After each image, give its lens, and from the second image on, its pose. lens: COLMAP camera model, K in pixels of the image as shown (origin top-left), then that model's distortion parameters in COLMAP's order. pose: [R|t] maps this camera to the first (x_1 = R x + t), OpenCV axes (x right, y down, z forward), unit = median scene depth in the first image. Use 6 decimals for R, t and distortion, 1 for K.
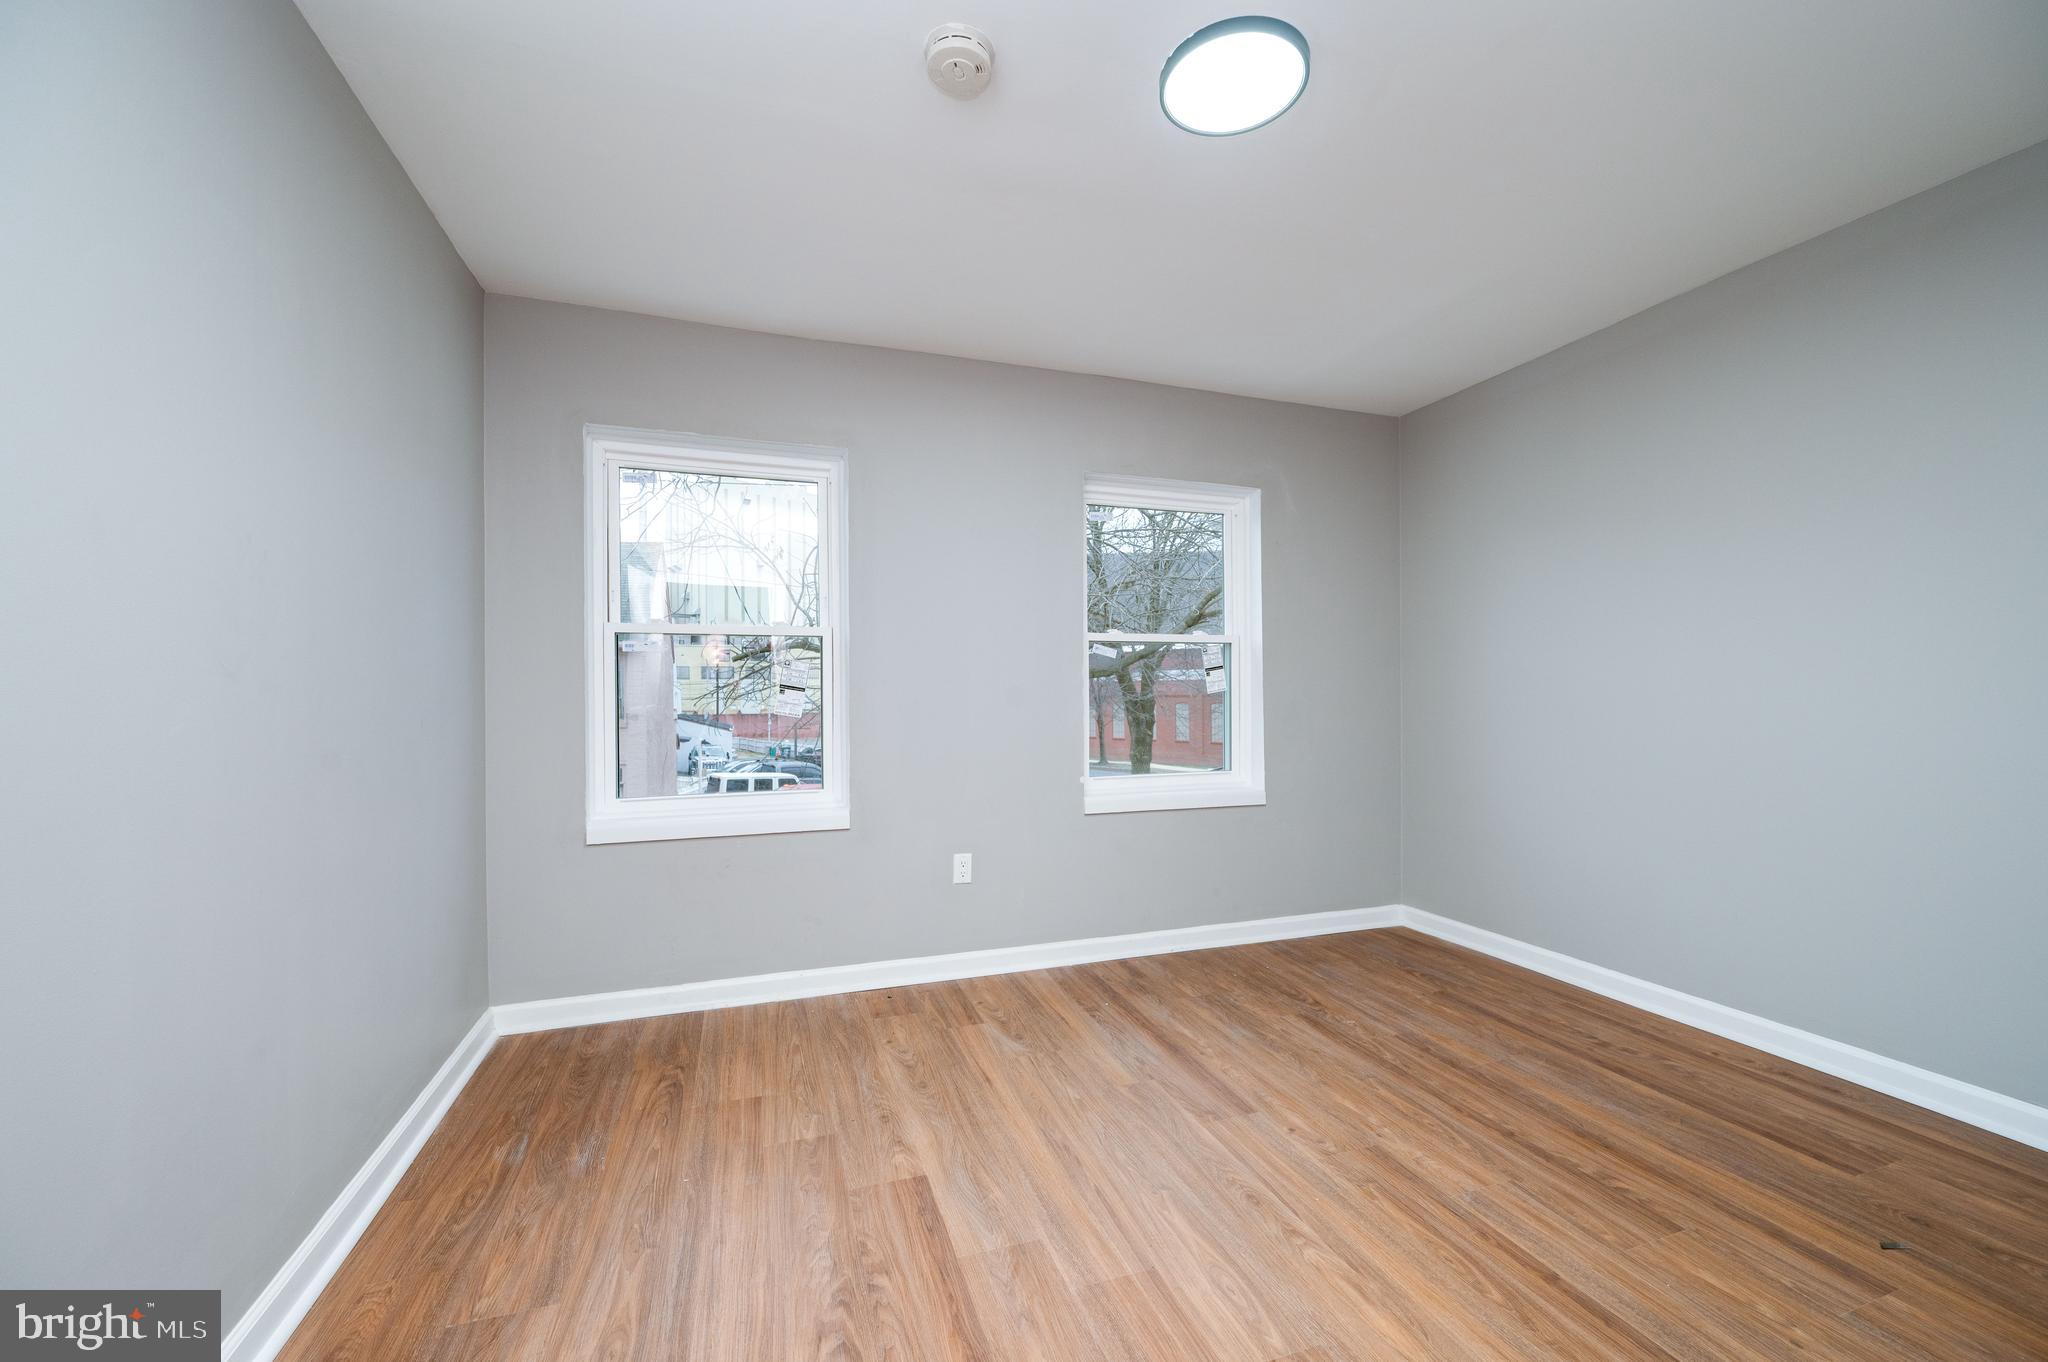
lens RADIAL K [[814.4, 0, 1039.0], [0, 814.4, 686.3], [0, 0, 1]] dist [-0.000919, -0.000320]
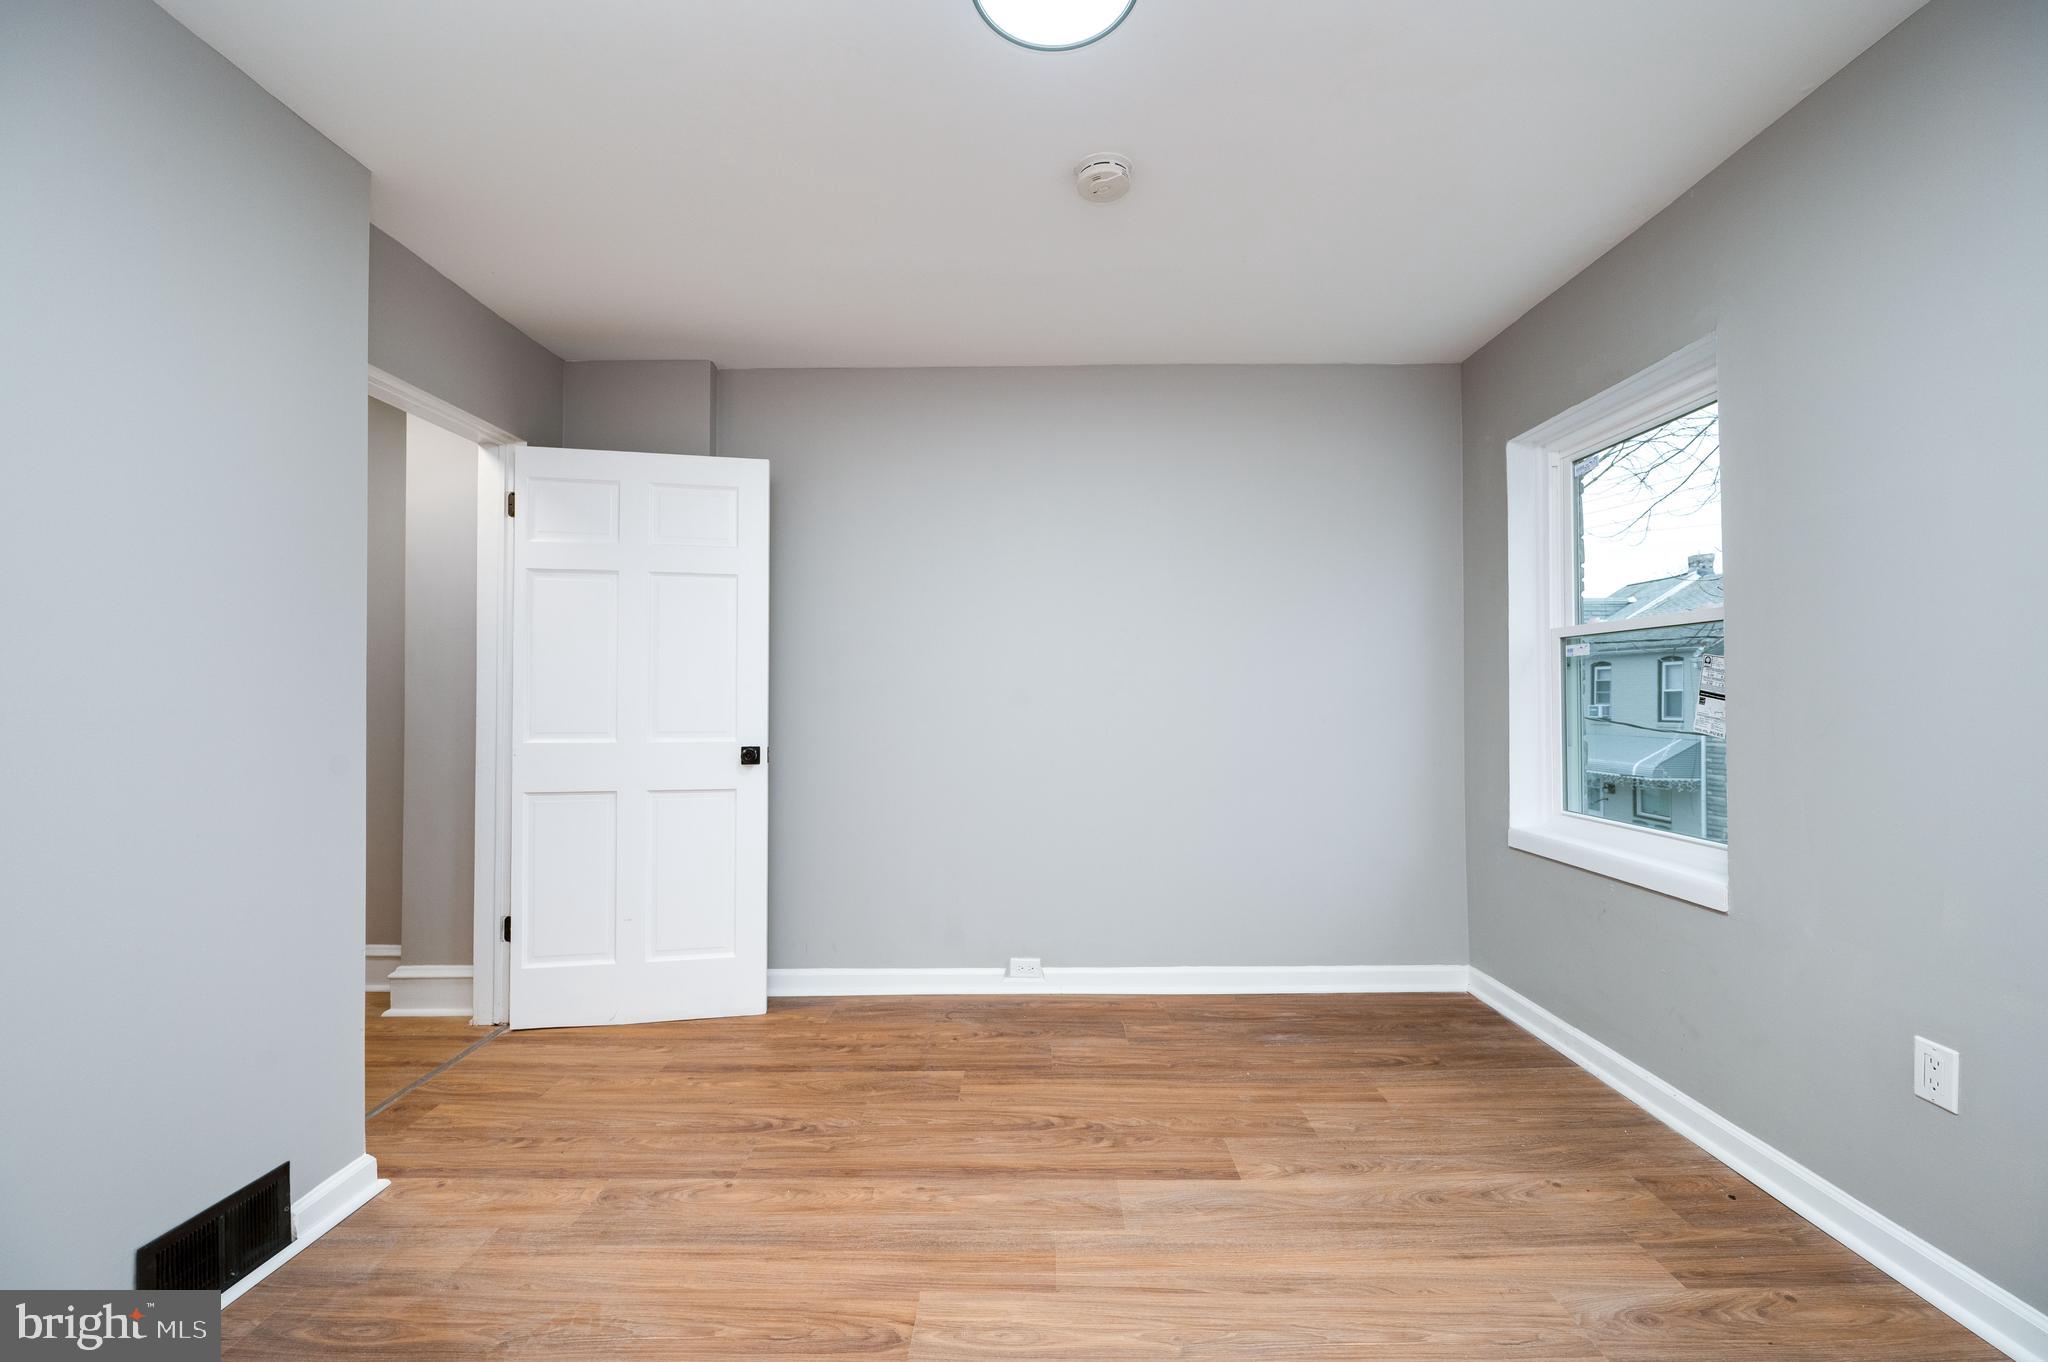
lens RADIAL K [[882.9, 0, 1053.6], [0, 882.9, 686.0], [0, 0, 1]] dist [-0.000804, -0.000580]
pose [[-0.361860, -0.004742, -0.932220, 0.724015], [0.010400, 0.999904, -0.009123, -0.006202], [0.932174, -0.012996, -0.361776, 0.881658]]
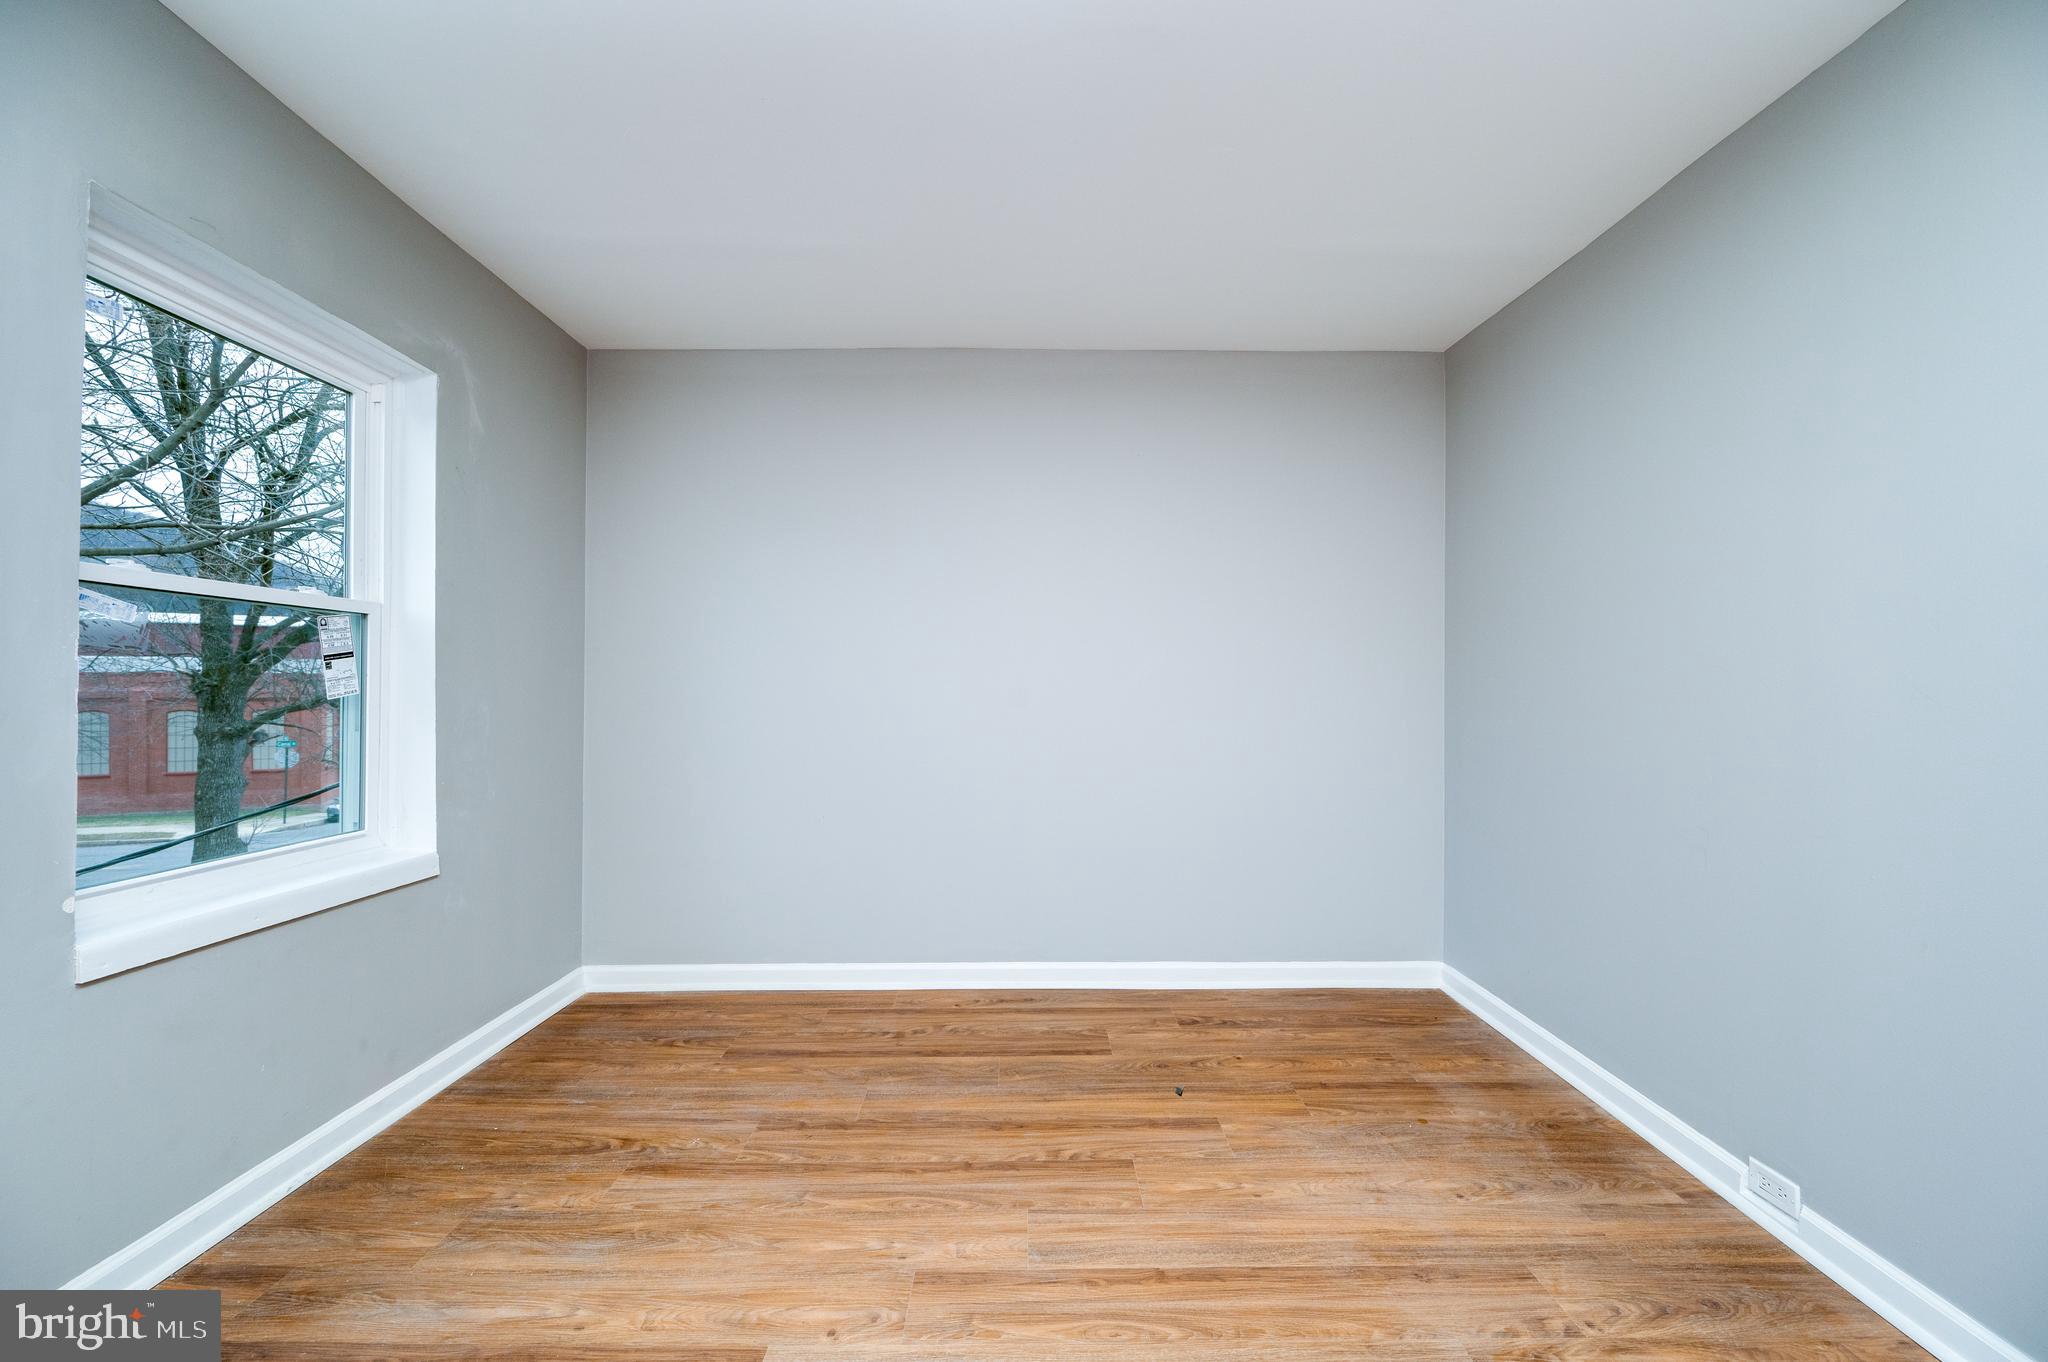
lens RADIAL K [[804.0, 0, 1069.8], [0, 804.0, 686.1], [0, 0, 1]] dist [-0.000410, -0.000071]
pose [[0.325380, 0.012595, 0.945499, -0.233165], [-0.008790, 0.999908, -0.010295, 0.001419], [-0.945543, -0.004962, 0.325461, 0.500030]]
